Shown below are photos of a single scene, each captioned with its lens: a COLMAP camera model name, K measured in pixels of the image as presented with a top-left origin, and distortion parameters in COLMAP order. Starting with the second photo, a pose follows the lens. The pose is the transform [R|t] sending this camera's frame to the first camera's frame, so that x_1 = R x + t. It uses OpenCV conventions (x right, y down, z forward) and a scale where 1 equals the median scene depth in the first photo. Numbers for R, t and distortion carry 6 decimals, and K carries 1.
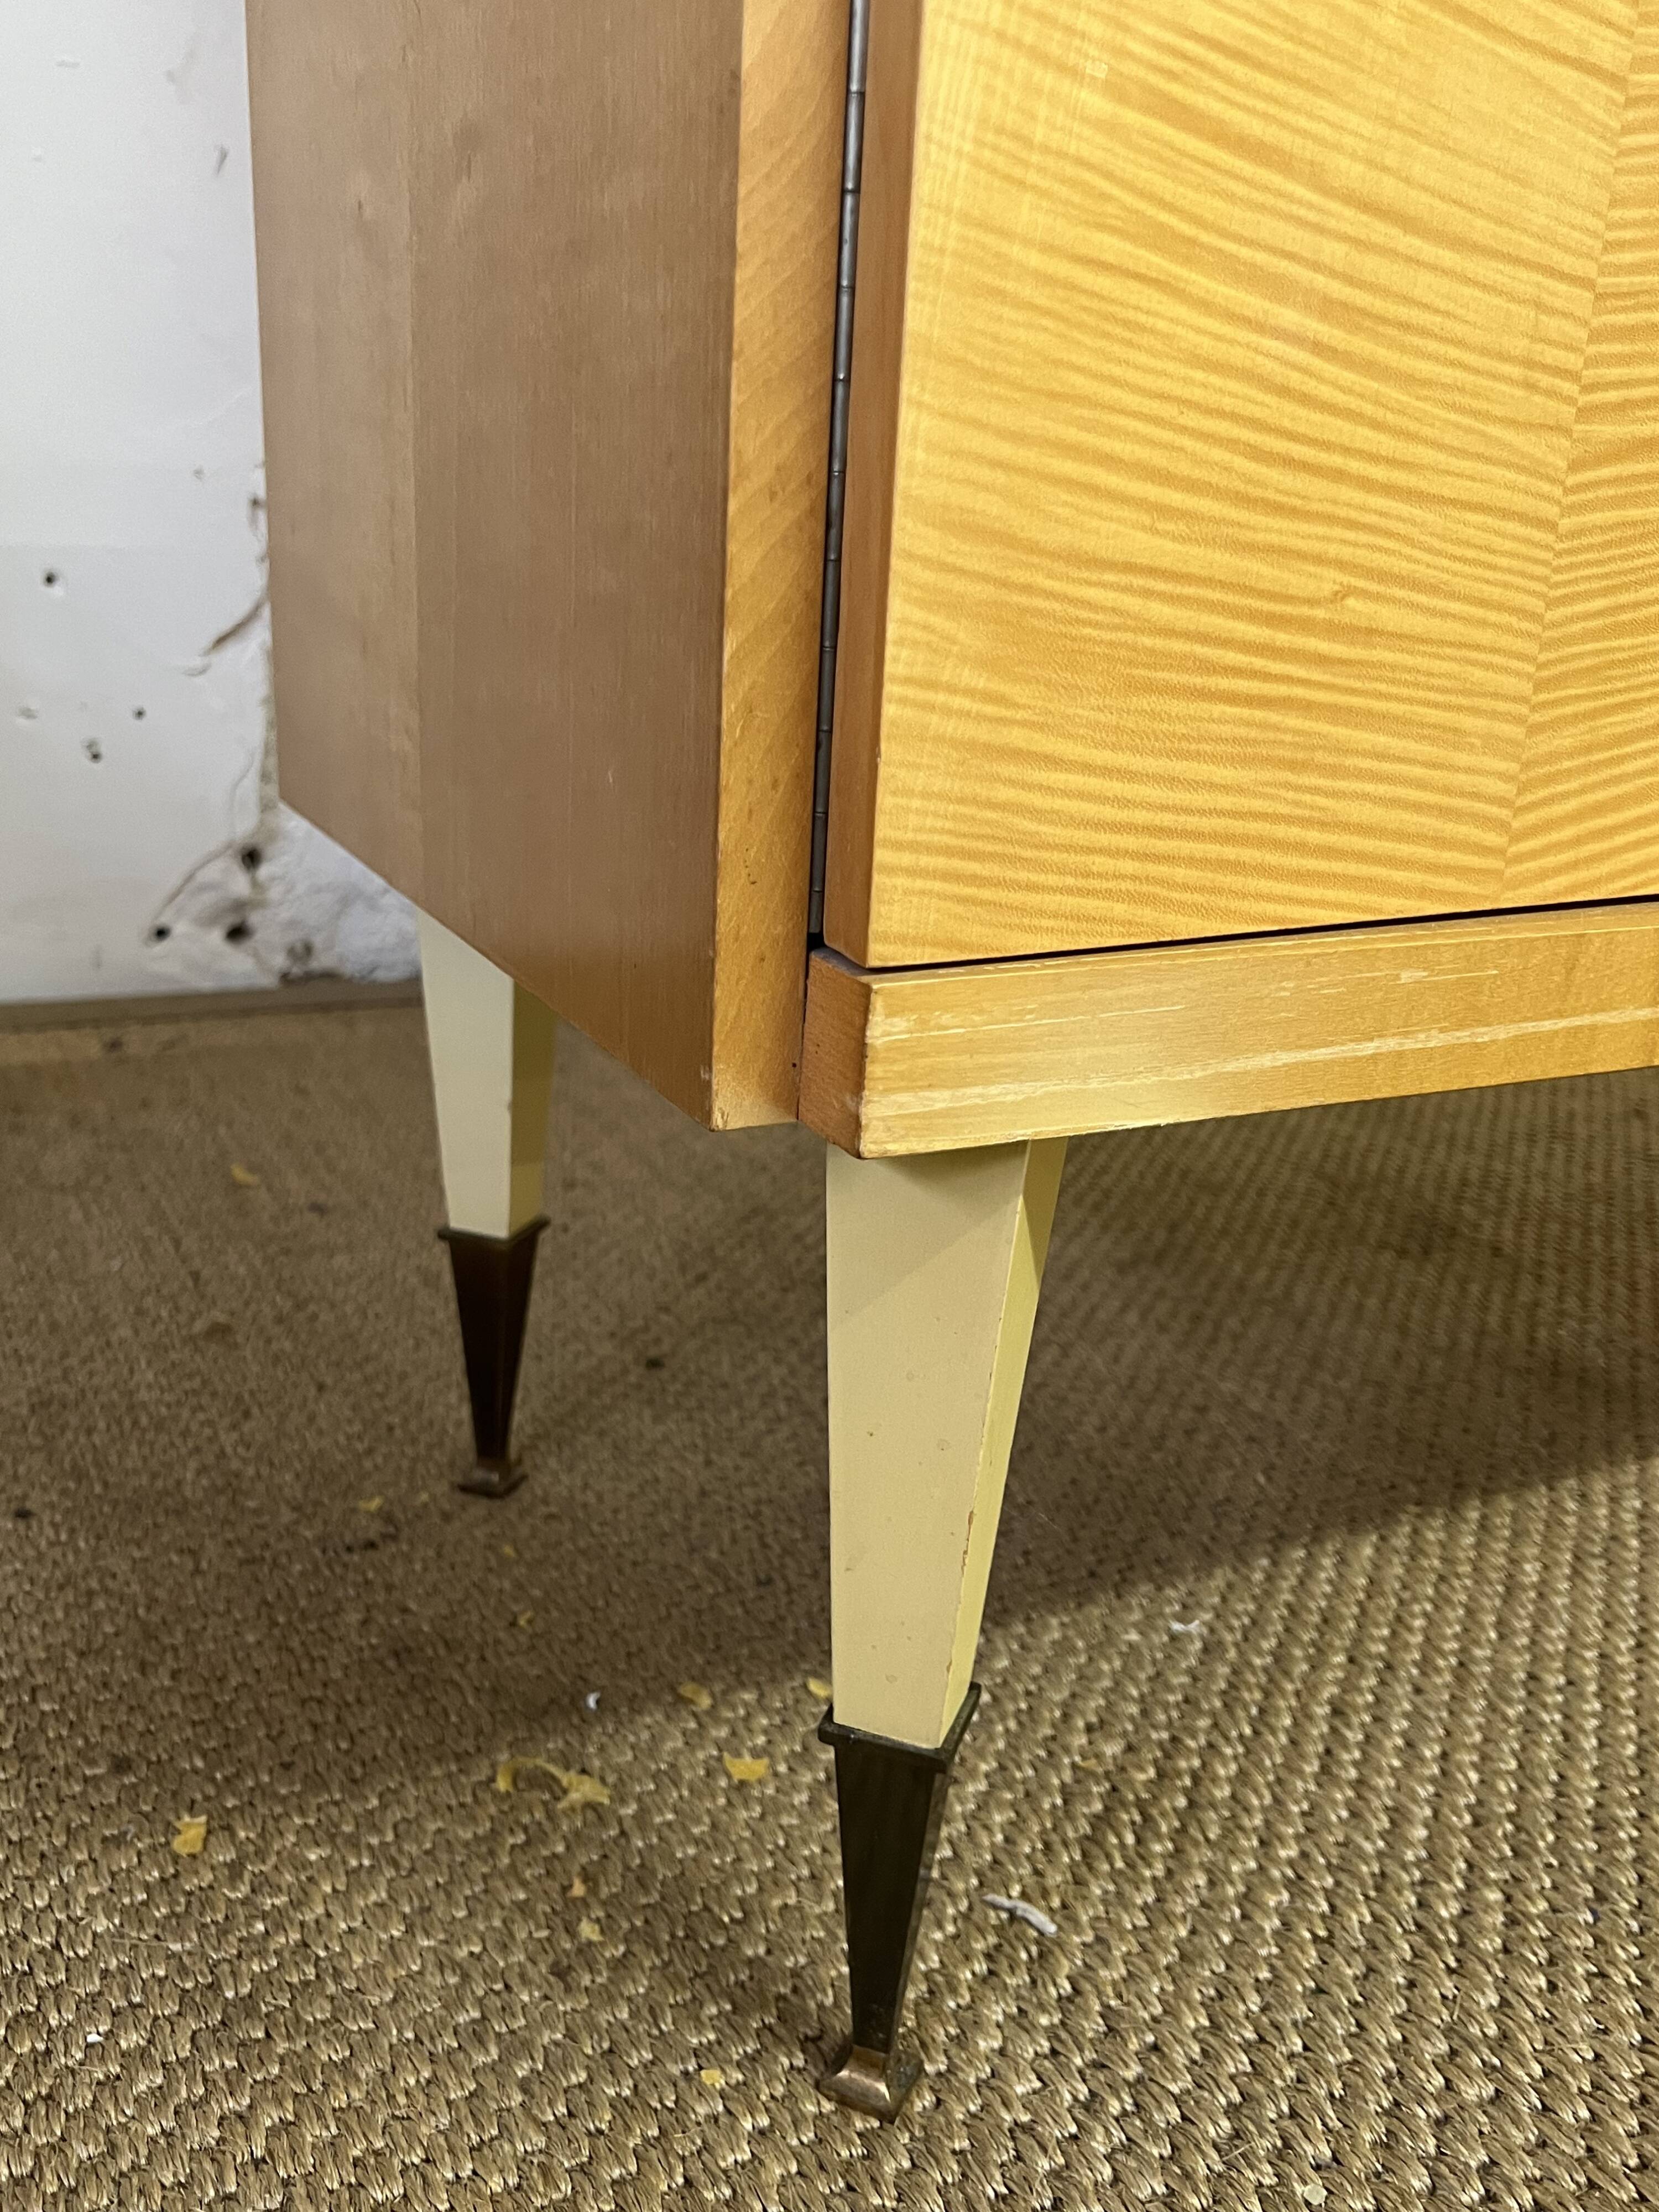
lens RADIAL K [[1892.9, 0, 817.0], [0, 1892.9, 1103.9], [0, 0, 1]] dist [0.048251, -0.056610]
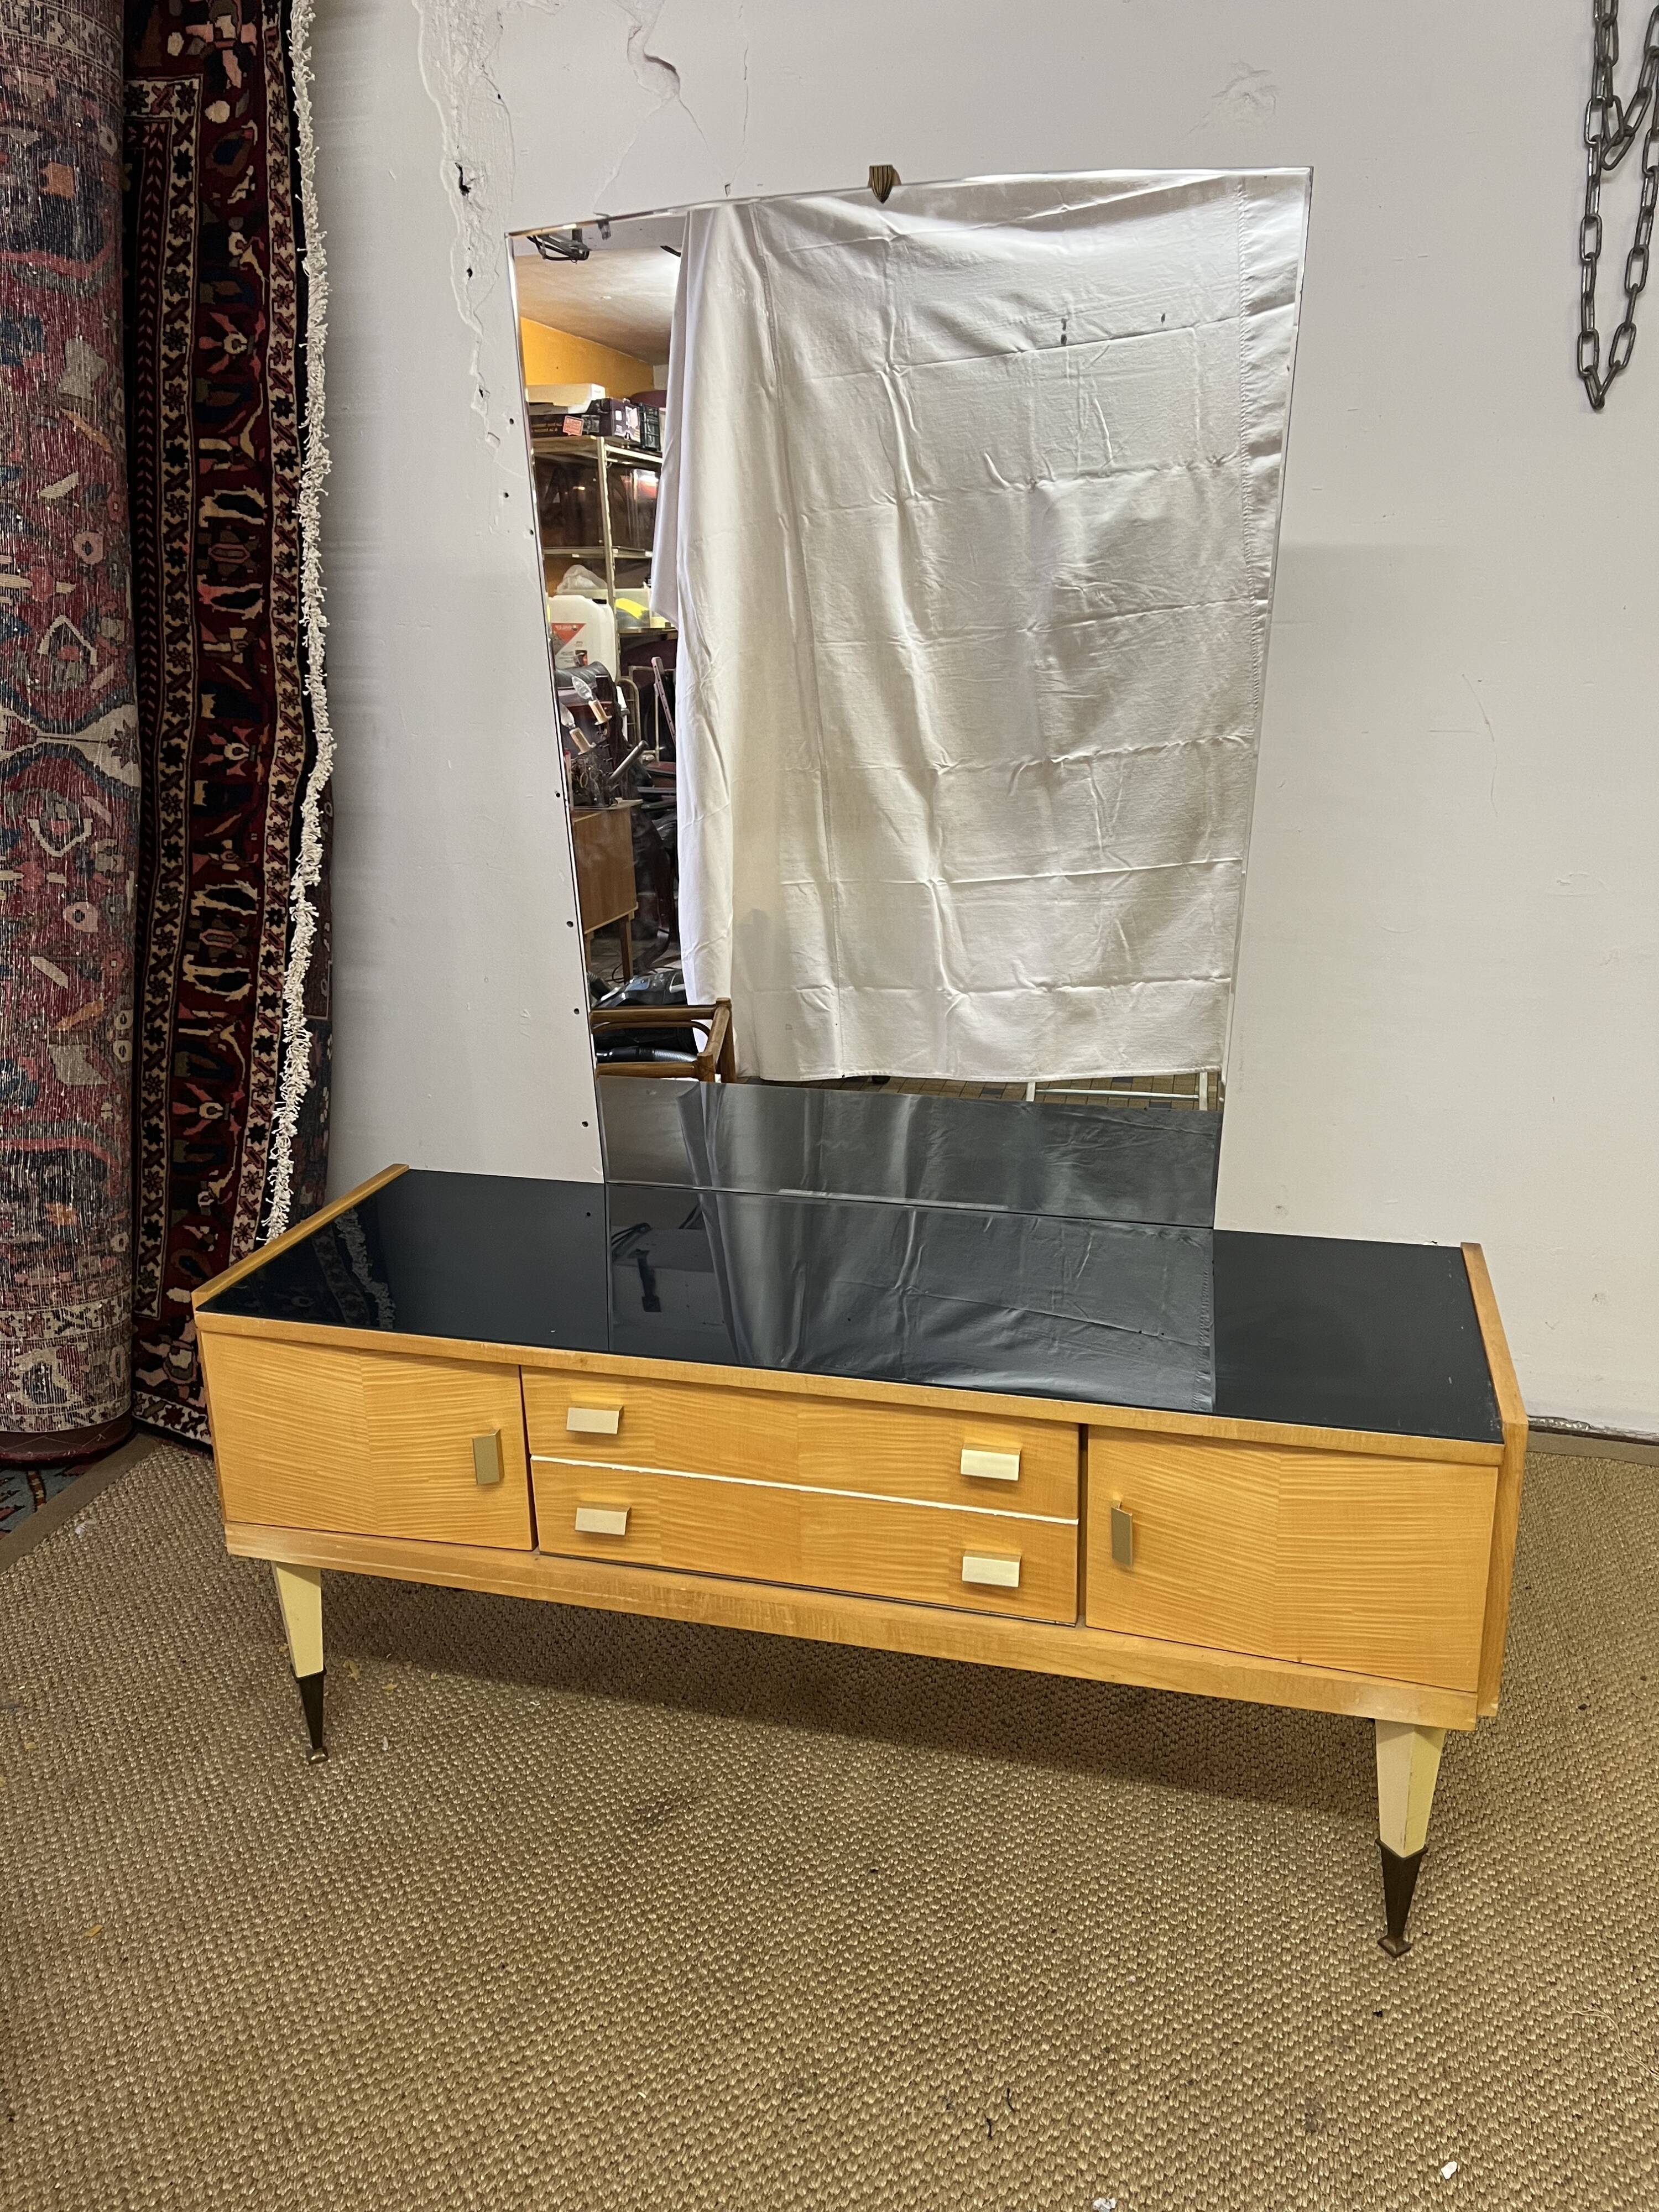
lens RADIAL K [[1662.8, 0, 839.1], [0, 1662.8, 1101.8], [0, 0, 1]] dist [0.050658, -0.058580]
pose [[0.740322, 0.139017, -0.657722, 2.979082], [-0.153990, 0.987439, 0.035377, -1.169025], [0.654378, 0.075092, 0.752430, -1.087244]]
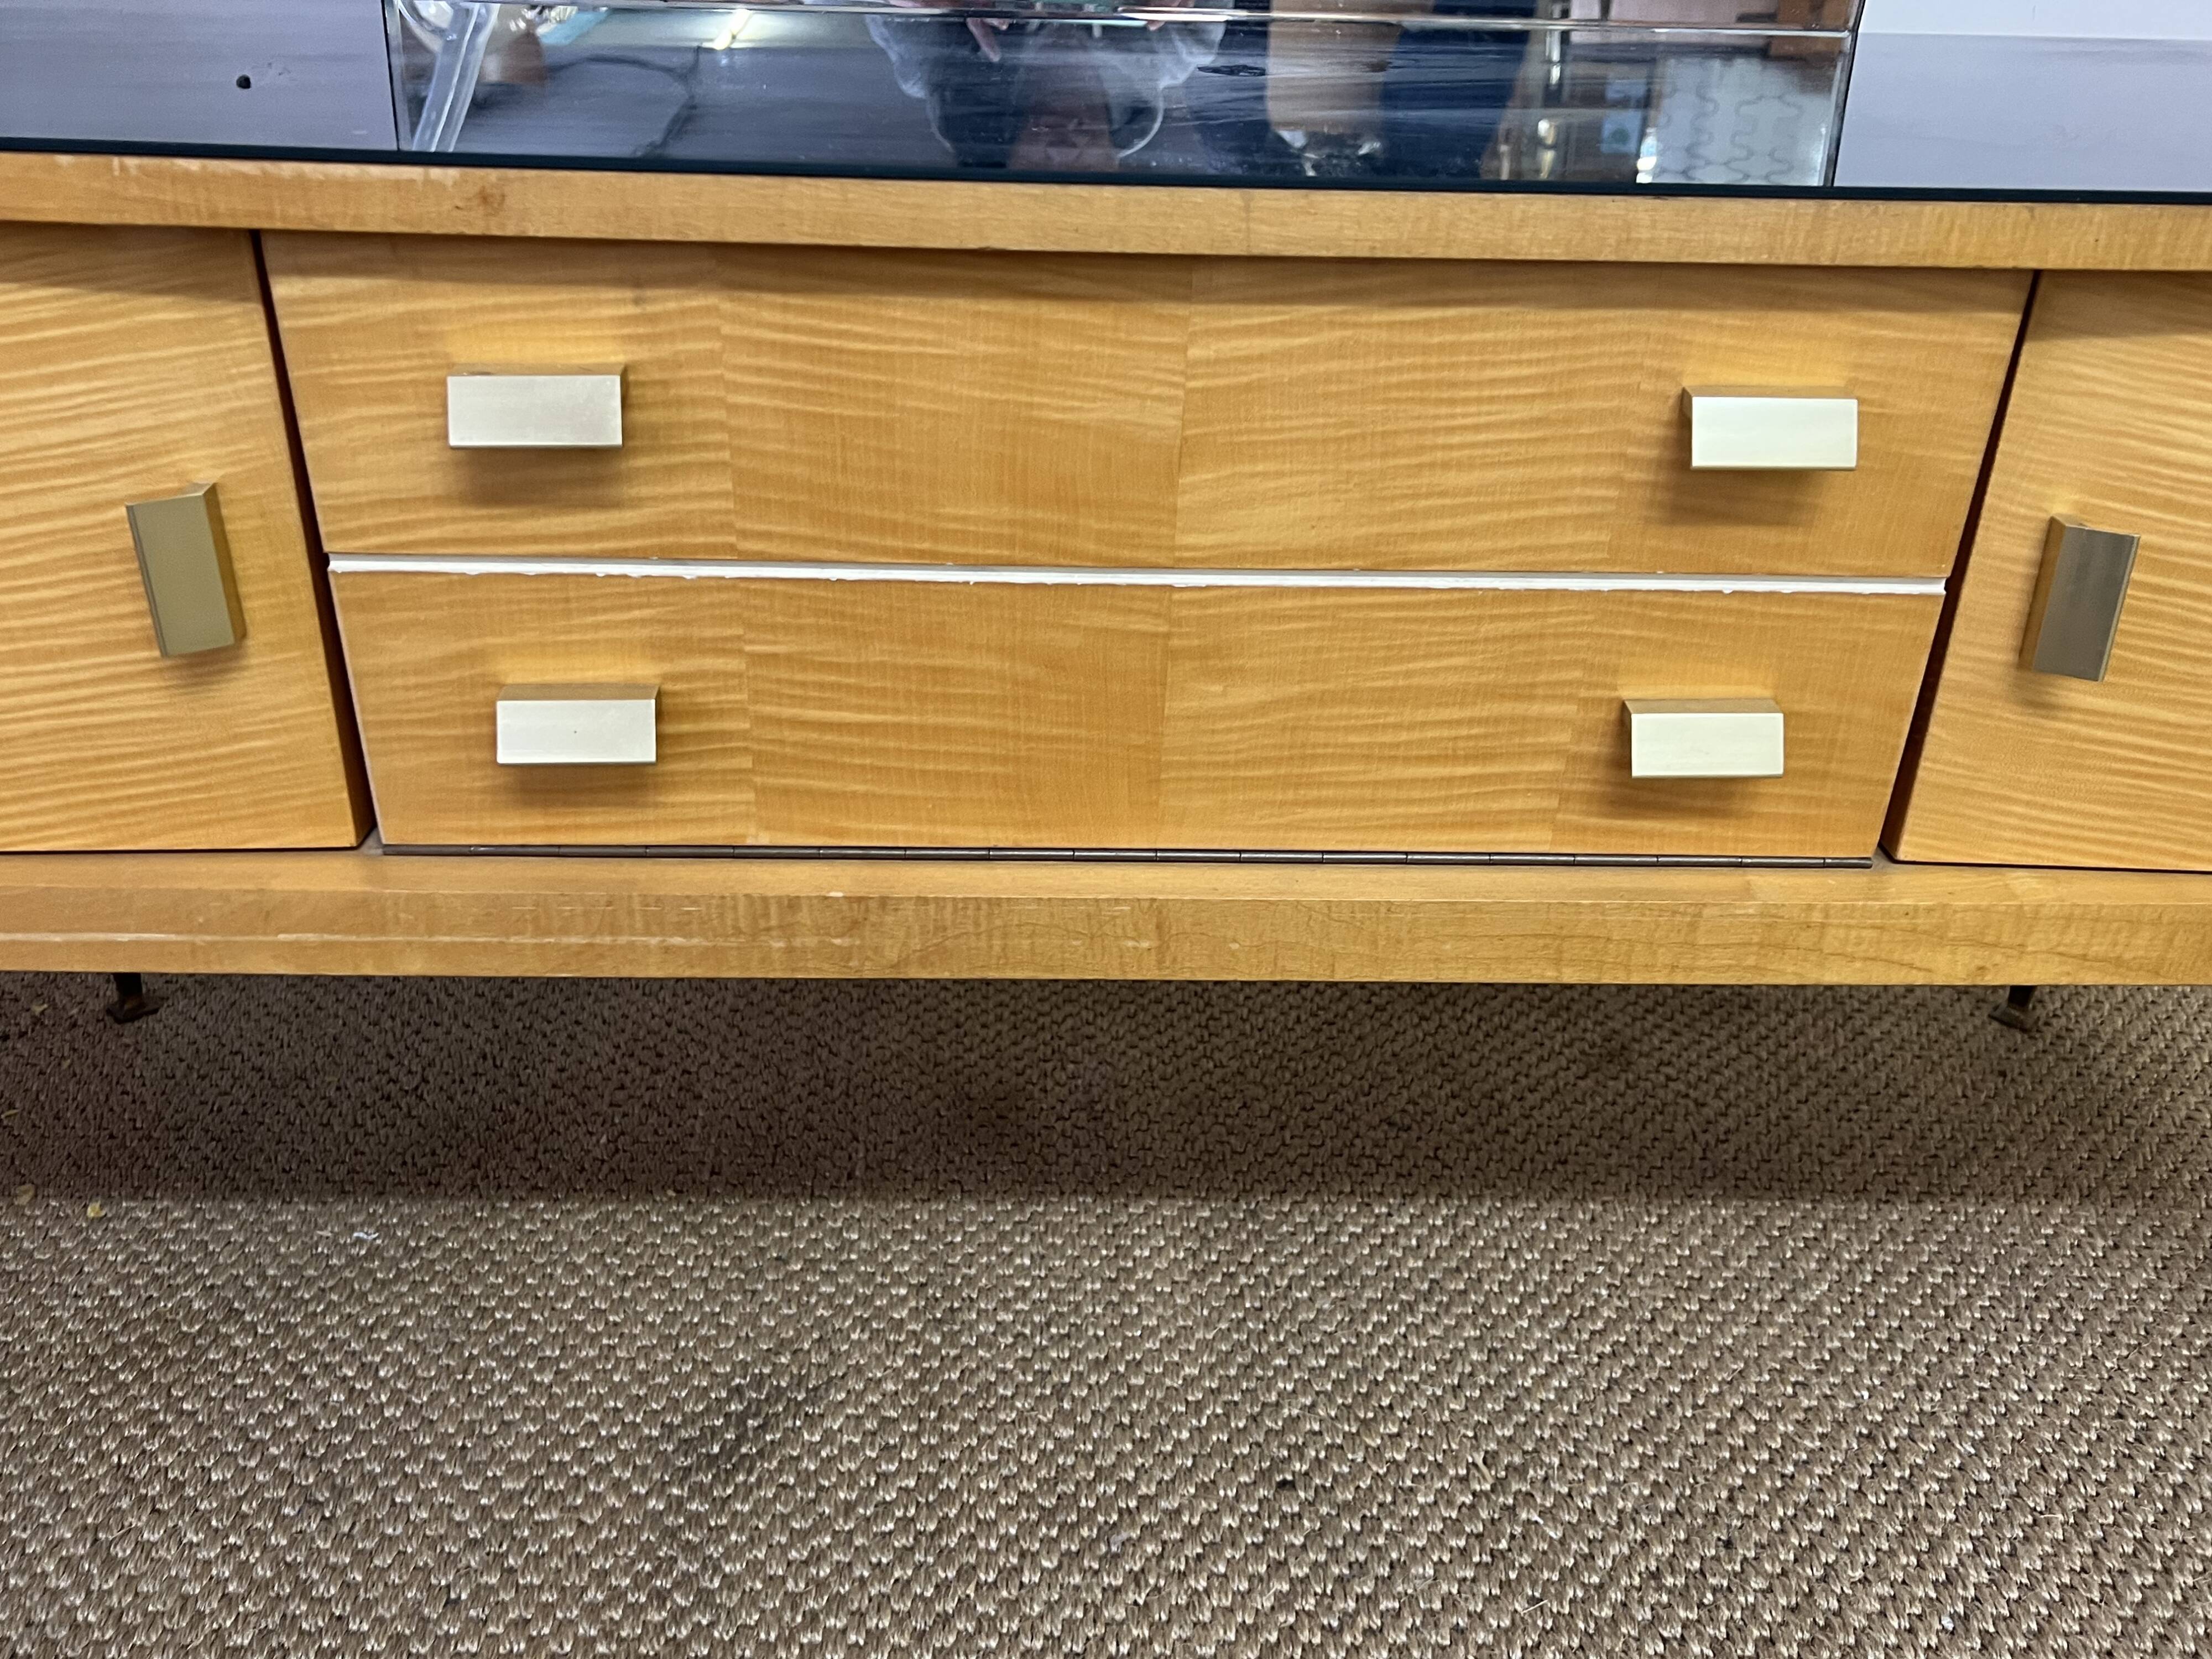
lens RADIAL K [[1892.9, 0, 1125.4], [0, 1892.9, 817.6], [0, 0, 1]] dist [0.048251, -0.056610]
pose [[0.905693, 0.184265, -0.381795, 1.518912], [-0.120656, 0.975392, 0.184532, -0.438353], [0.406402, -0.121063, 0.905638, 0.045246]]
